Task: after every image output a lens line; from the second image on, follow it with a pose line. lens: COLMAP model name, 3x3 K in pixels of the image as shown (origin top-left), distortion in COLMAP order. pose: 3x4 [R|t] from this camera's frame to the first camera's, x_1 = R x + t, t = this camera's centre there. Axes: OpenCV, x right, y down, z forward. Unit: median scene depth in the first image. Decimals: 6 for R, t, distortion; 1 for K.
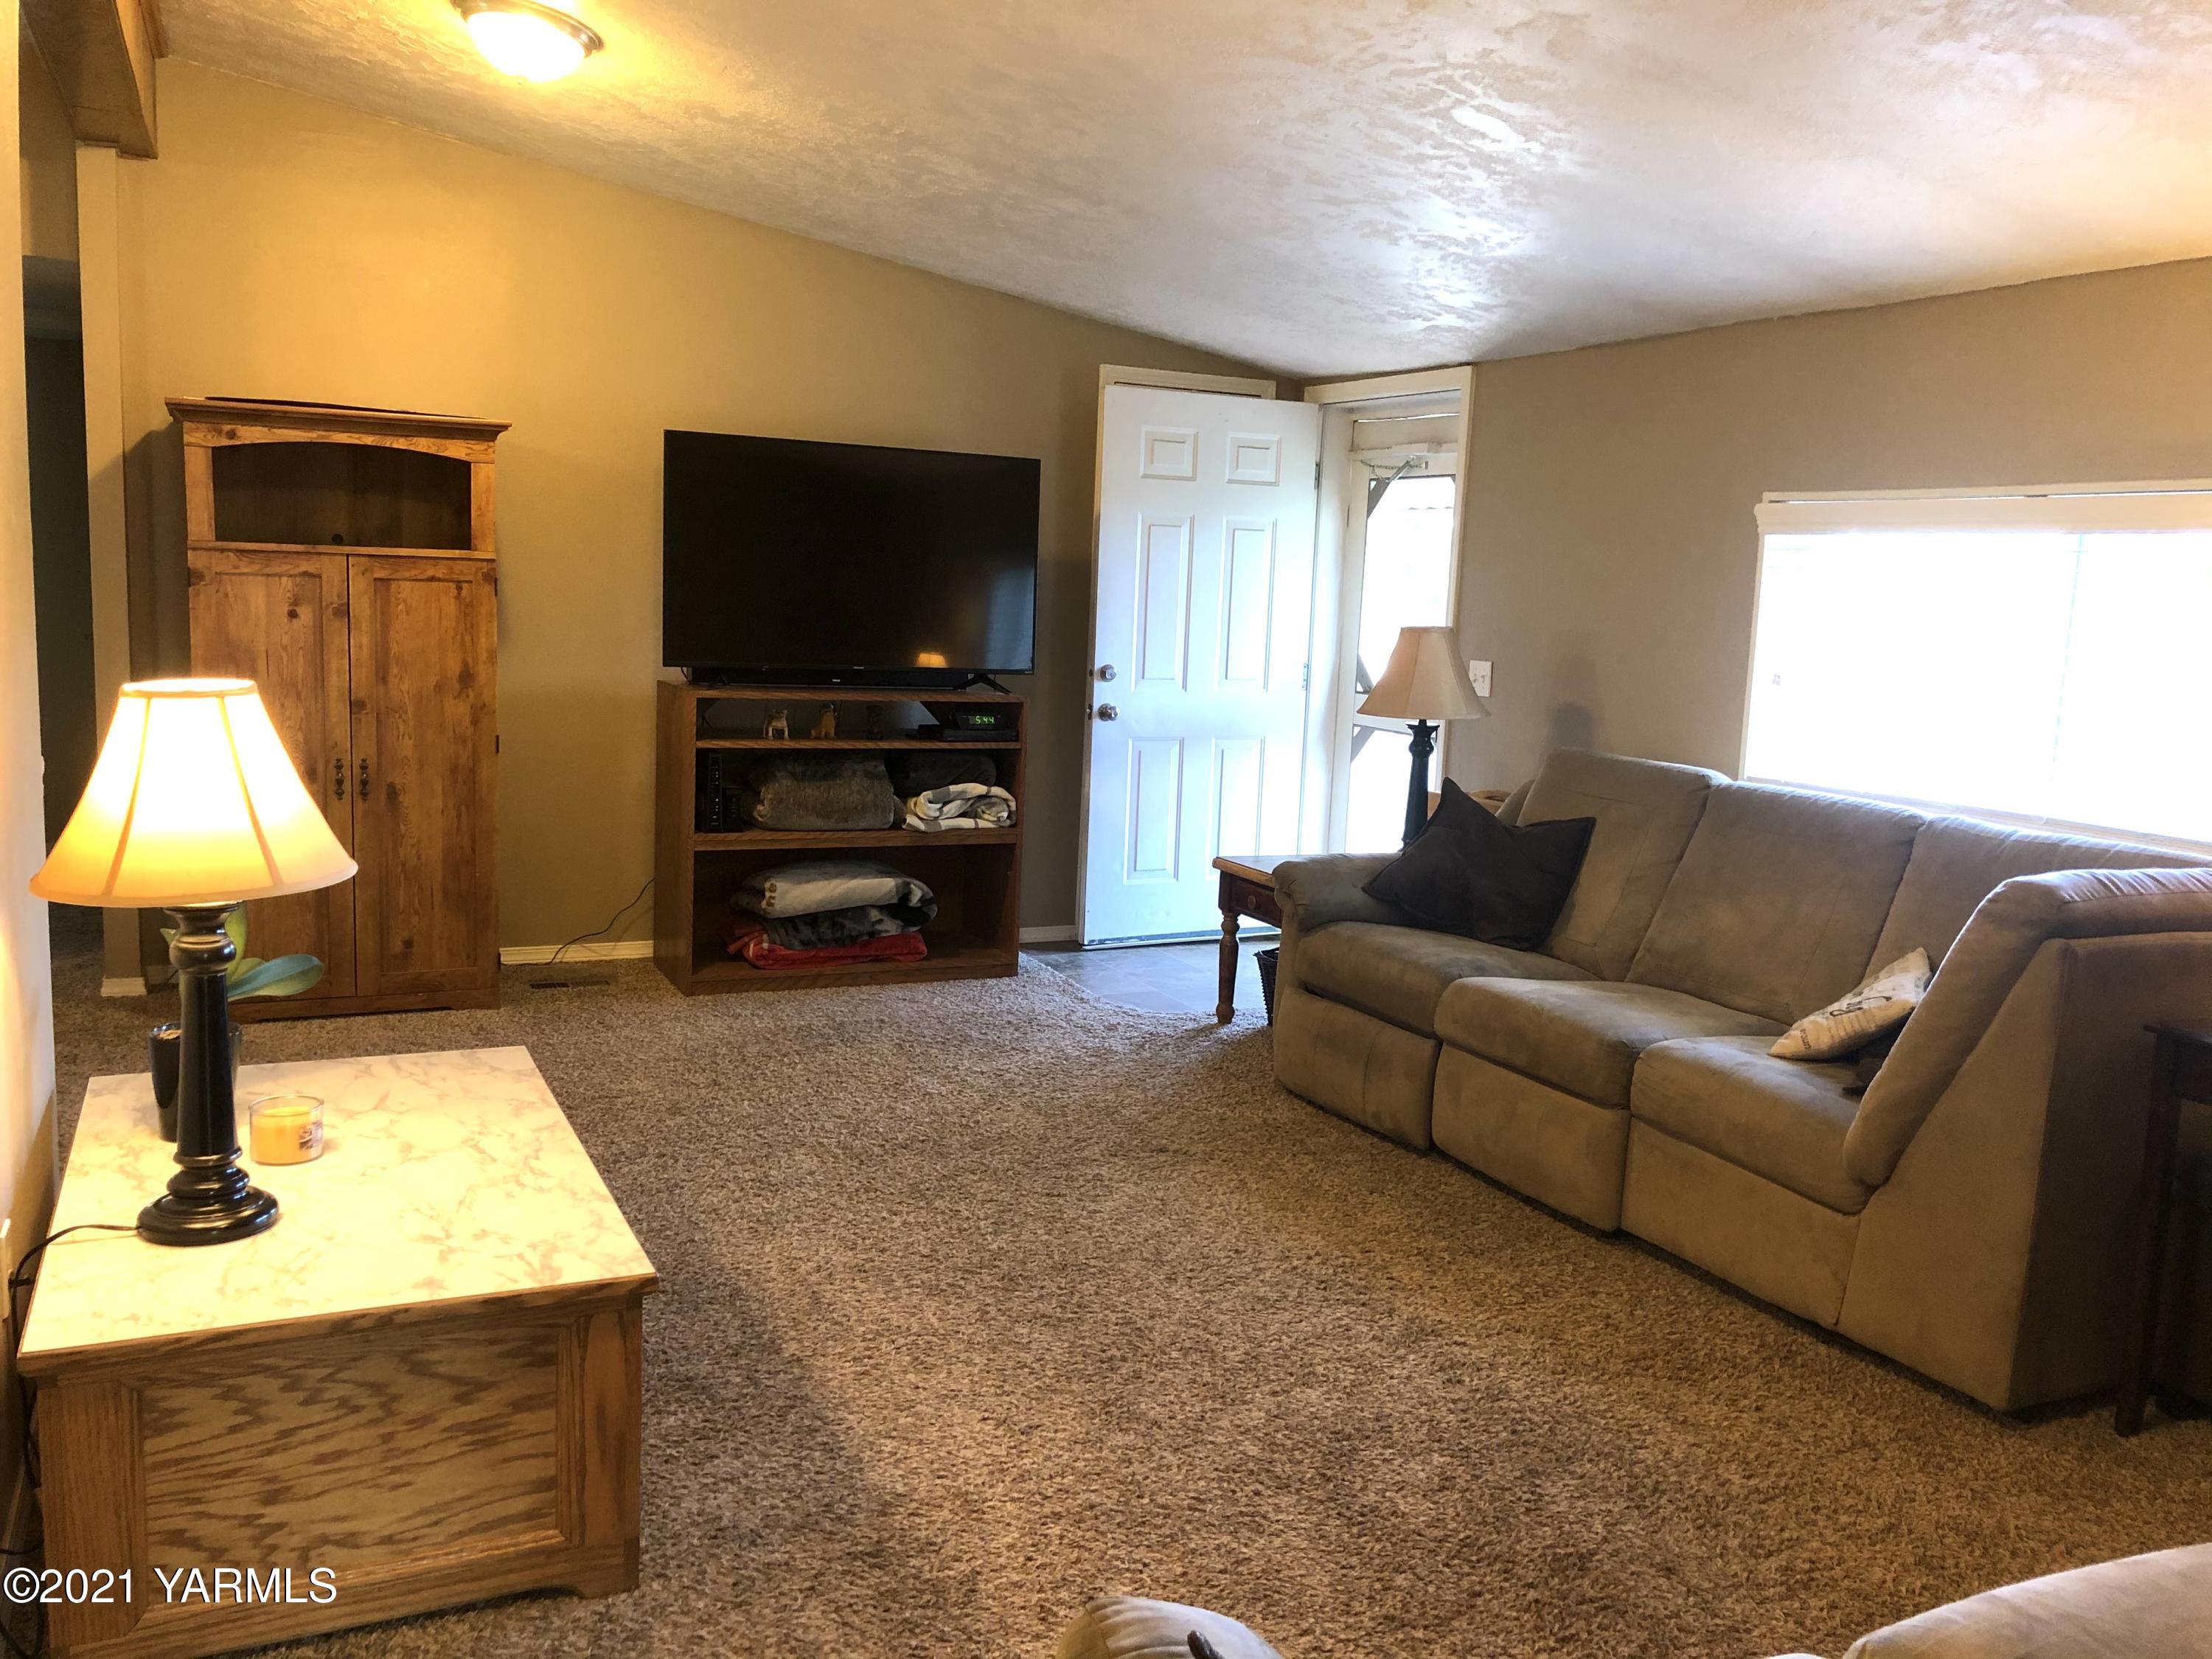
lens RADIAL K [[1815.1, 0, 1112.3], [0, 1815.1, 831.9], [0, 0, 1]] dist [0.036031, -0.048345]
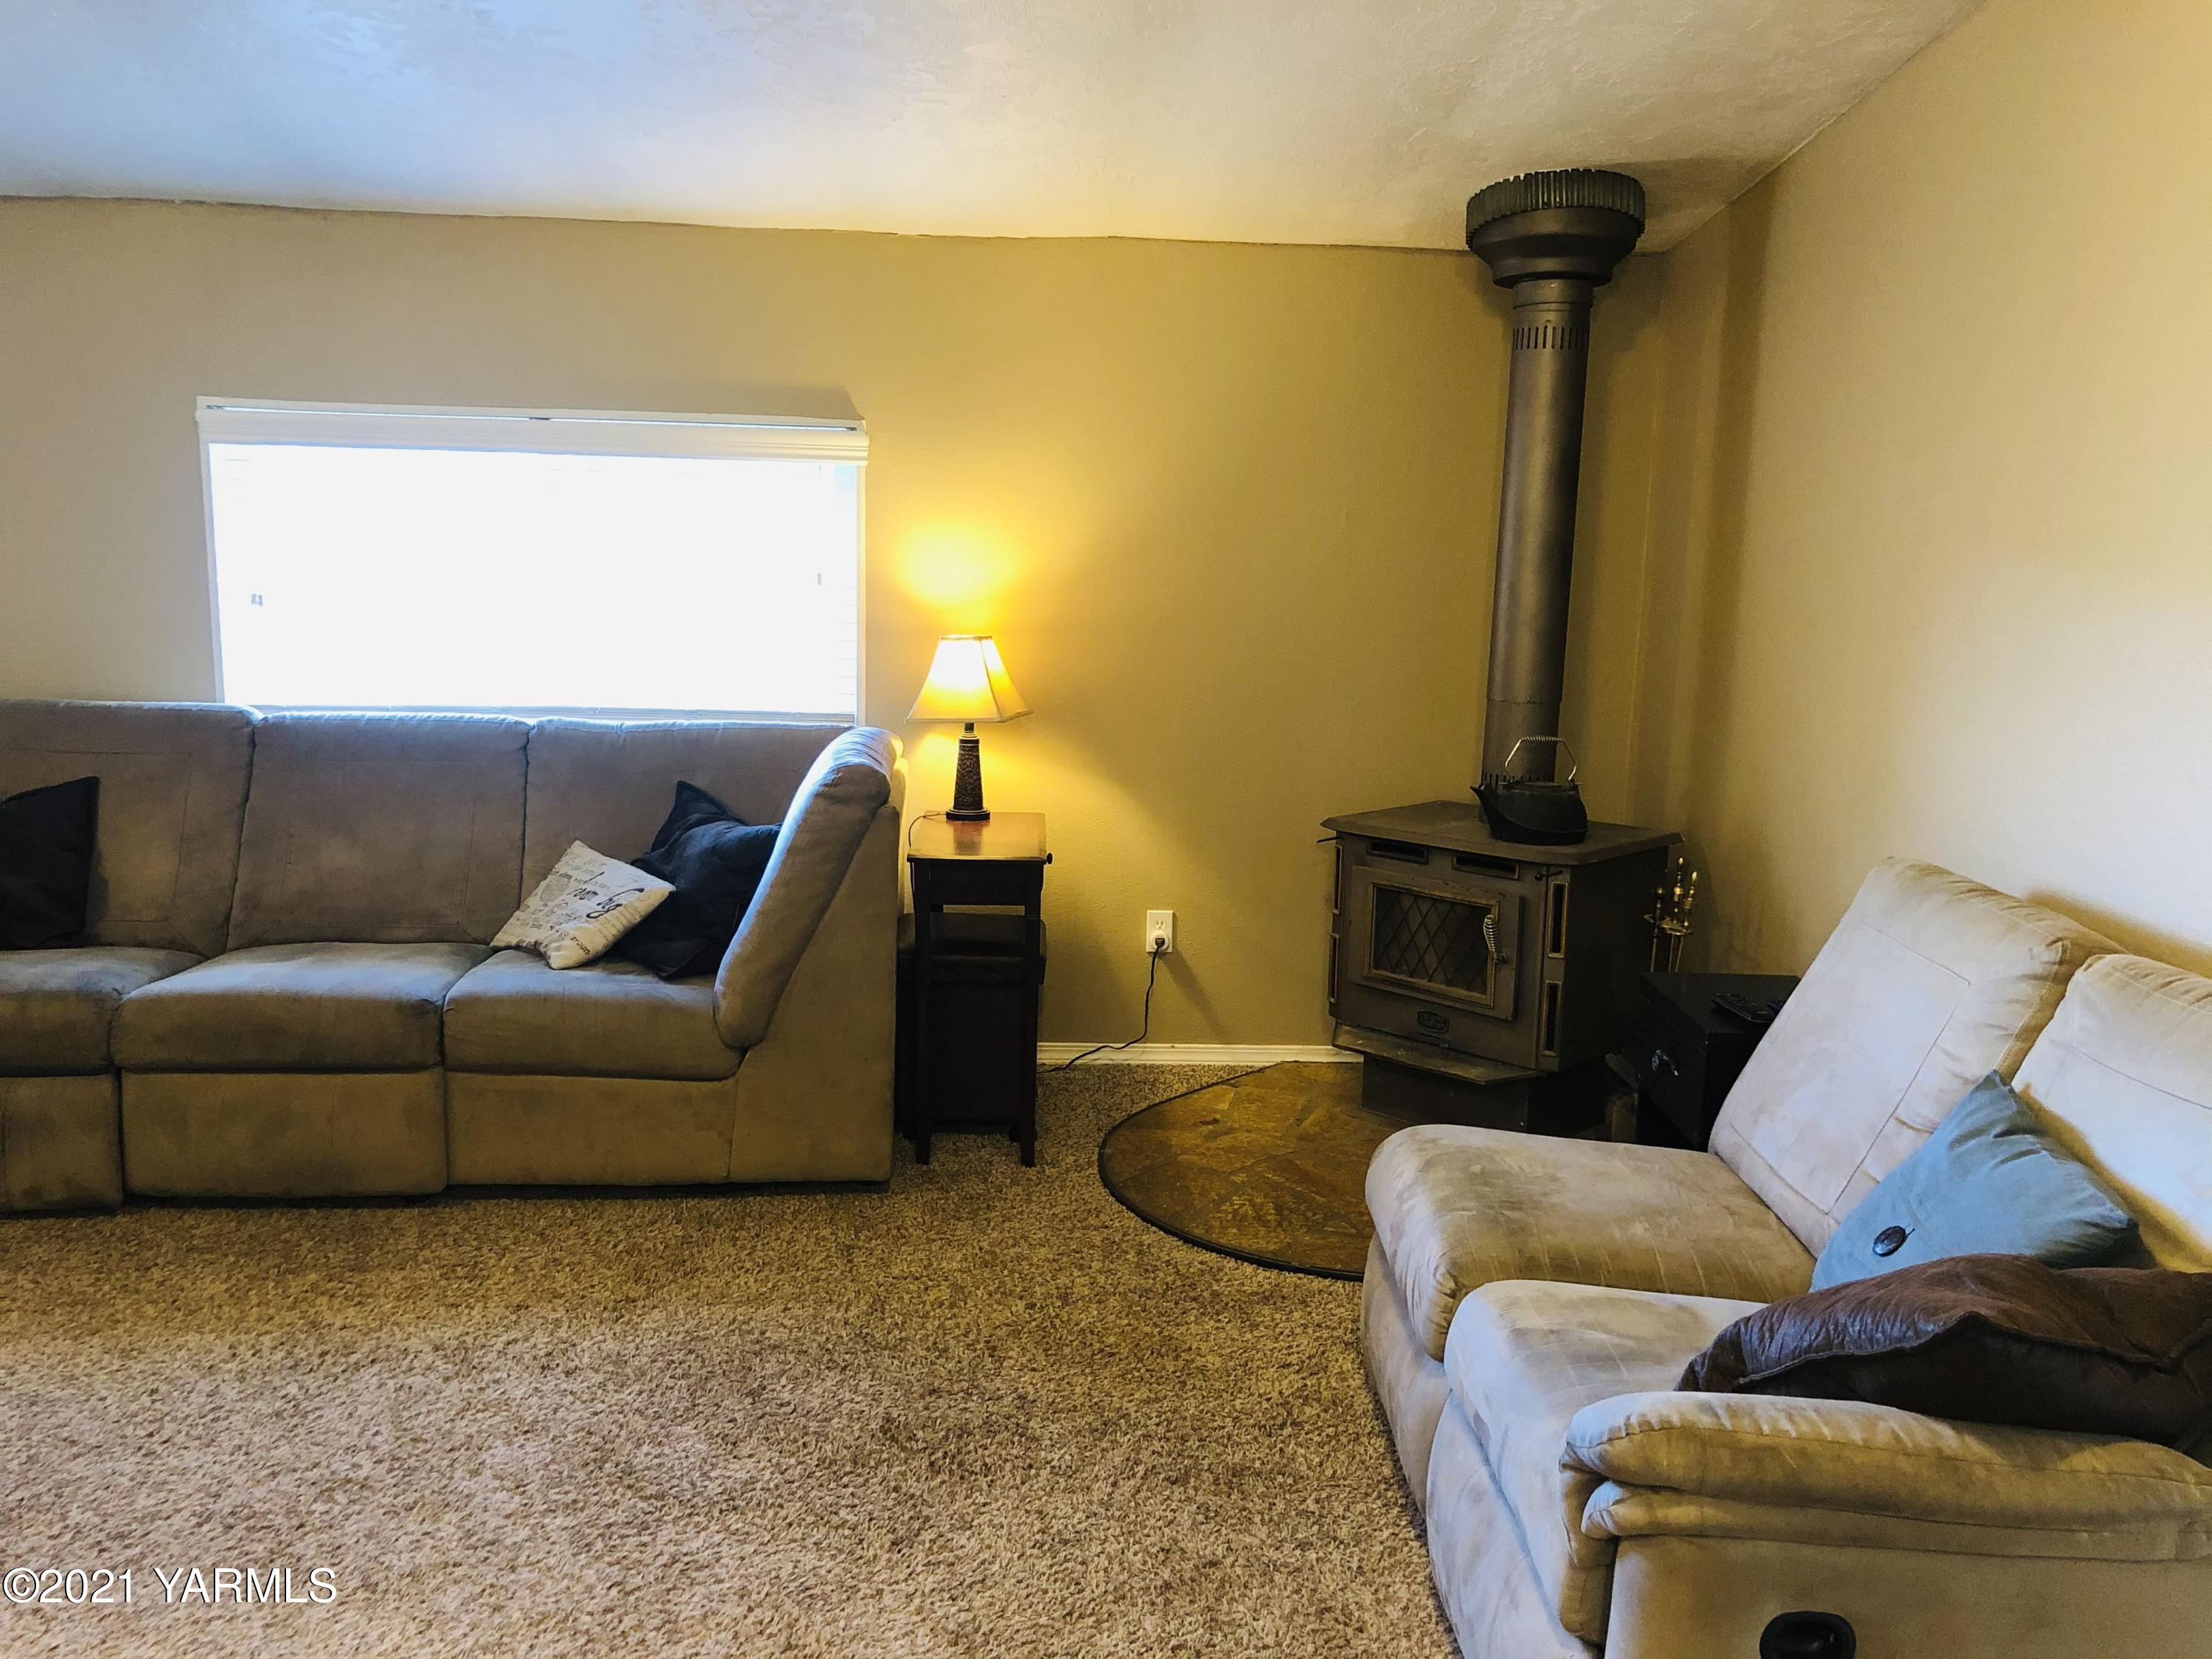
lens RADIAL K [[1815.1, 0, 1109.1], [0, 1815.1, 826.1], [0, 0, 1]] dist [0.036031, -0.048345]
pose [[0.388504, -0.196763, 0.900194, -0.421028], [0.121096, 0.979364, 0.161806, -0.084624], [-0.913455, 0.046147, 0.404314, 0.272692]]
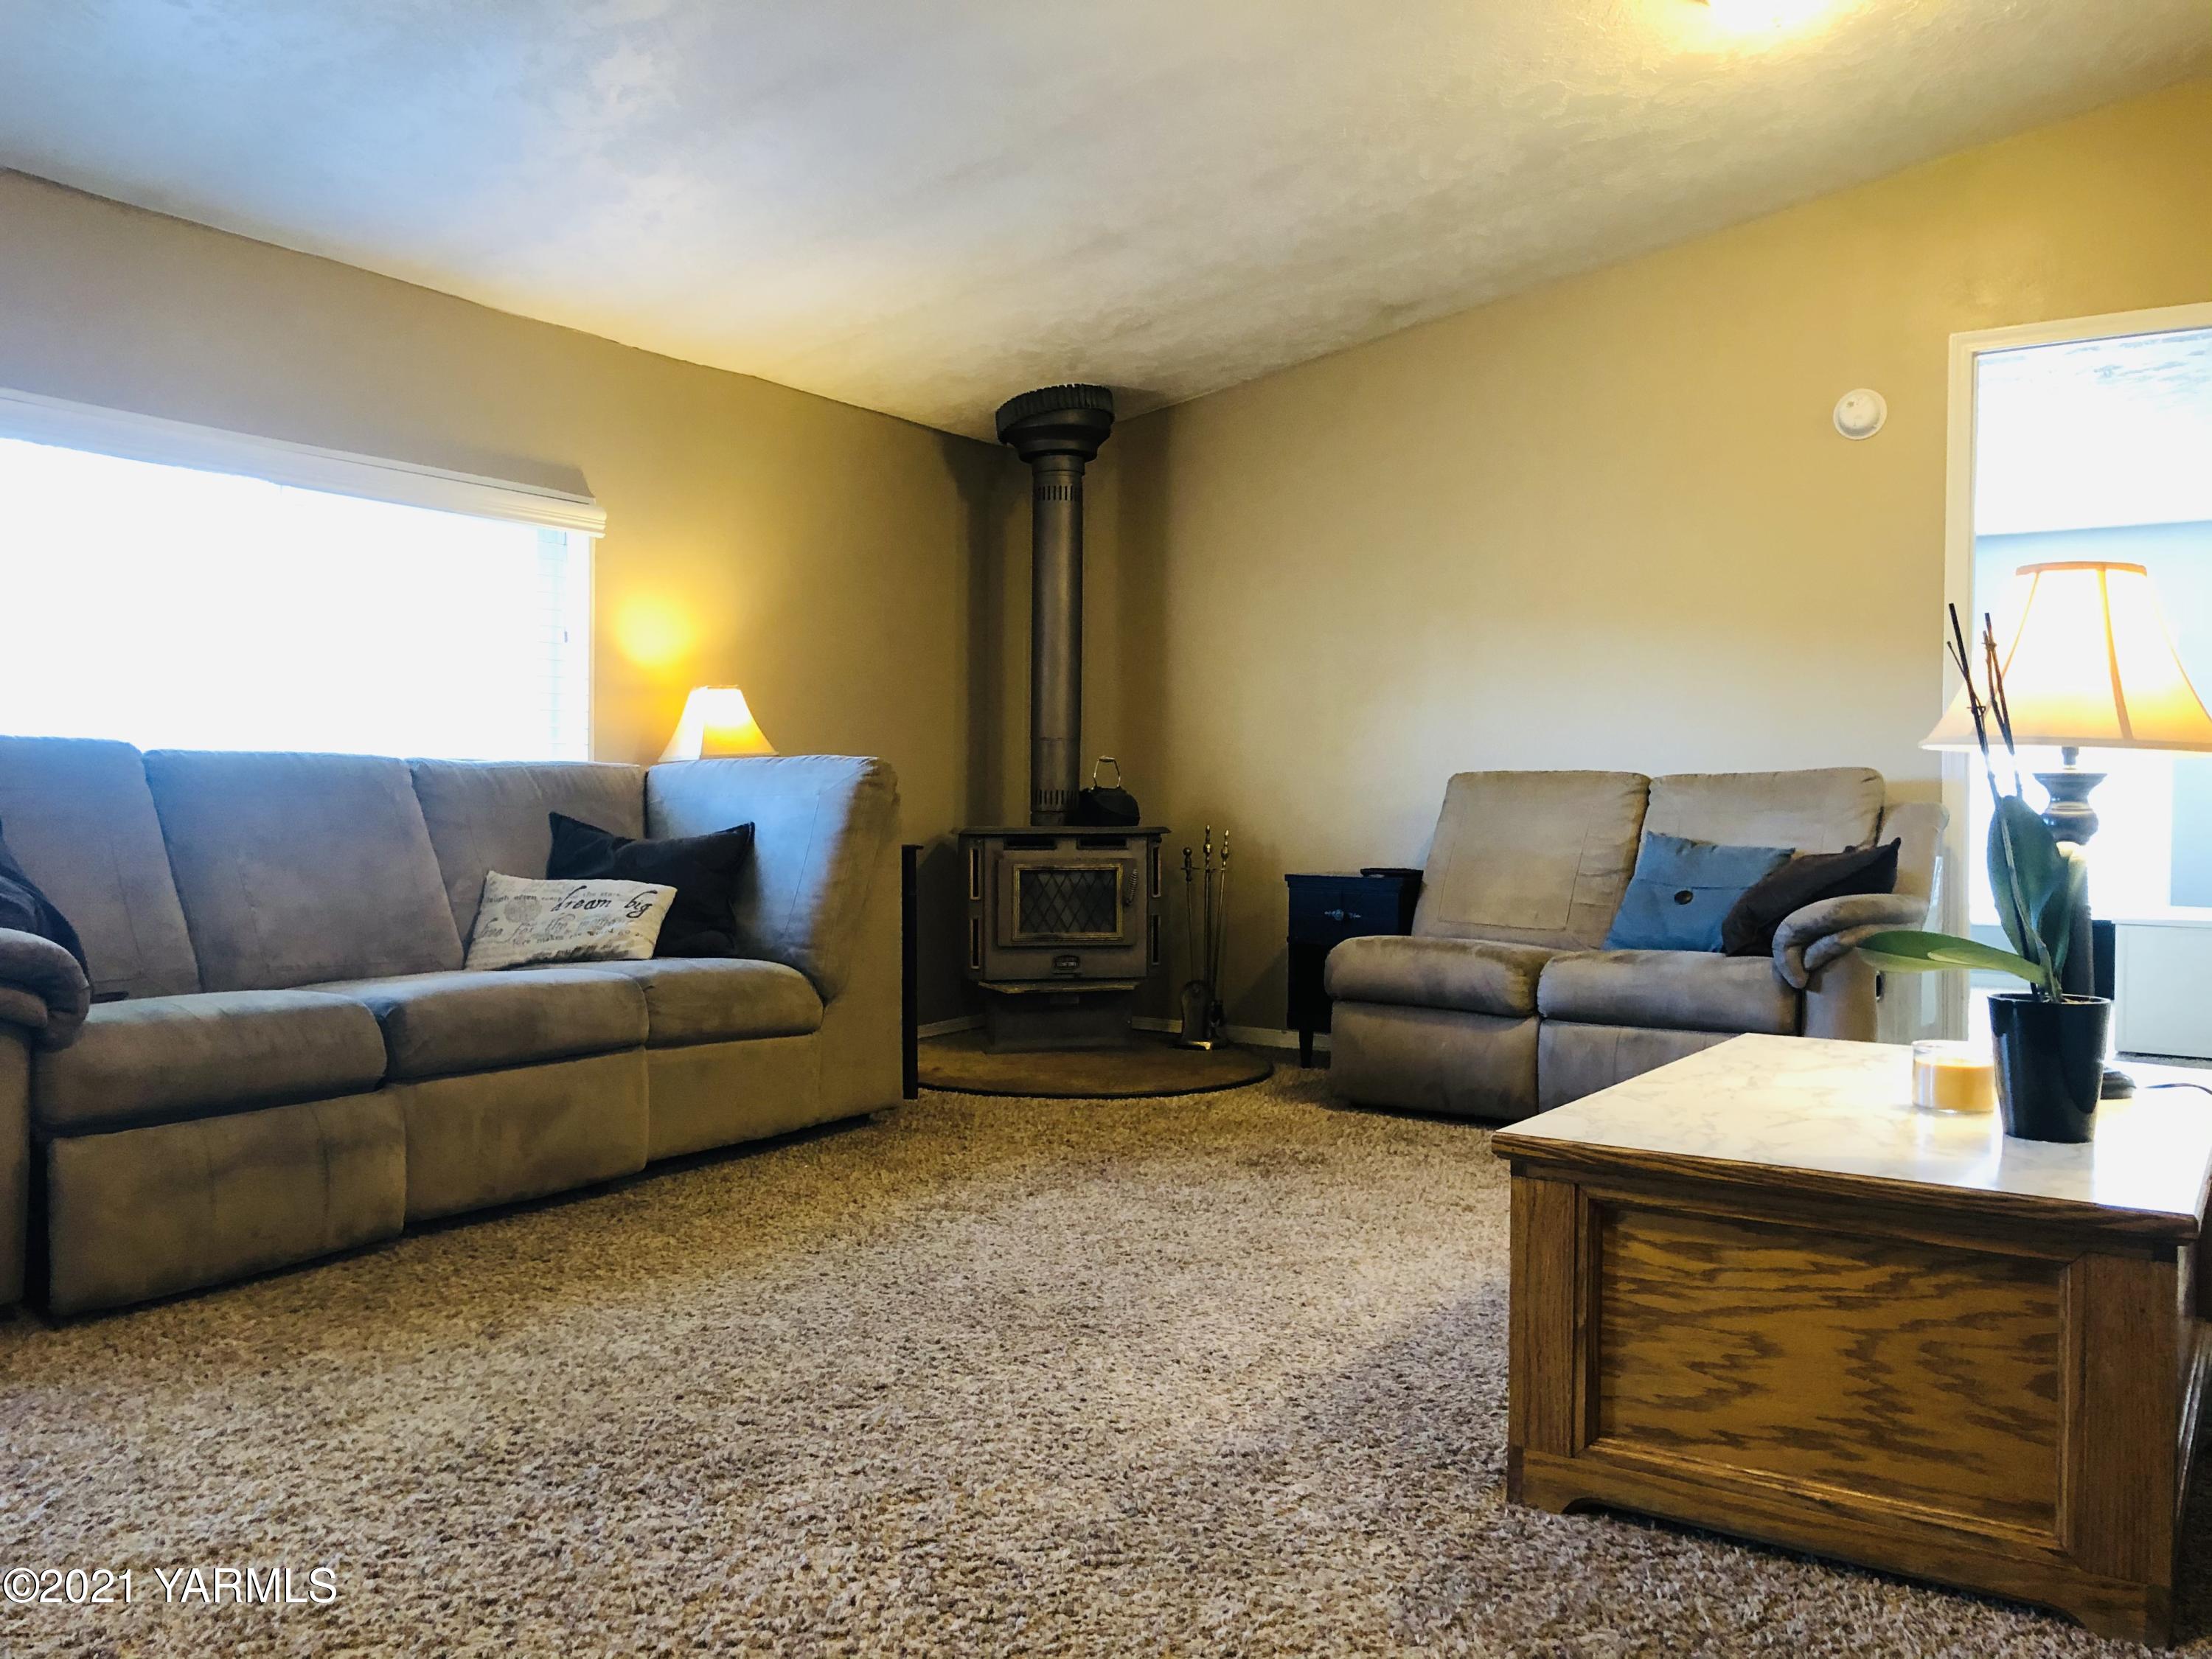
lens RADIAL K [[1815.1, 0, 1109.4], [0, 1815.1, 831.5], [0, 0, 1]] dist [0.036031, -0.048345]
pose [[-0.513159, -0.066005, 0.855752, -0.694676], [0.085612, 0.988130, 0.127553, -0.068829], [-0.854013, 0.138718, -0.501417, 1.250416]]
